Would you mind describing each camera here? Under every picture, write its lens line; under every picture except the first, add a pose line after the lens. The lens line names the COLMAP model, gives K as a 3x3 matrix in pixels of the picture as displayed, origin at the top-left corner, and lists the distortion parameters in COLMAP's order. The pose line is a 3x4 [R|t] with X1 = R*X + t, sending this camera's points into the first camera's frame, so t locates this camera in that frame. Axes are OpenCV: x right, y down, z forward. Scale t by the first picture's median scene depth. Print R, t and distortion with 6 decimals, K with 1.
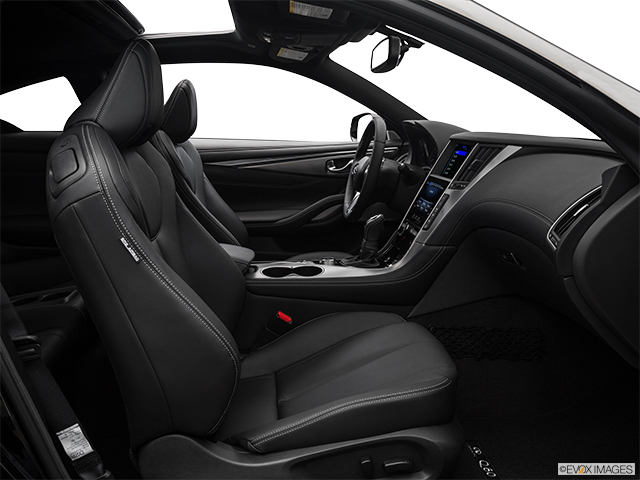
lens RADIAL K [[551.7, 0, 319.5], [0, 551.7, 243.4], [0, 0, 1]] dist [-0.087344, 0.035666]
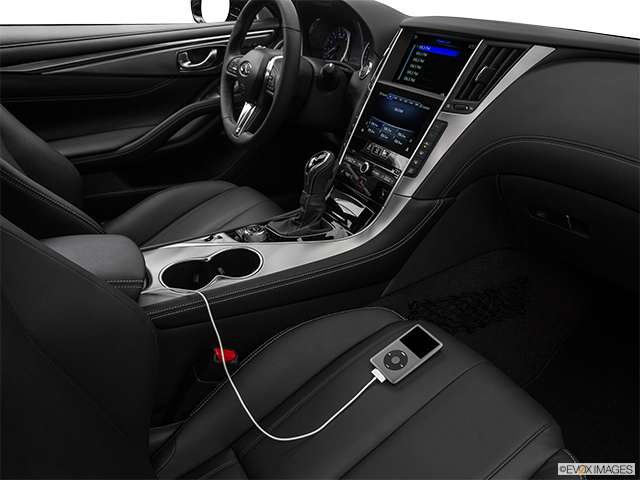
lens RADIAL K [[487.4, 0, 323.4], [0, 487.4, 235.2], [0, 0, 1]] dist [-0.114766, 0.032183]
pose [[0.905085, -0.176239, 0.386990, -0.115751], [0.068200, 0.958451, 0.276984, -0.103283], [-0.419726, -0.224302, 0.879499, 0.424395]]
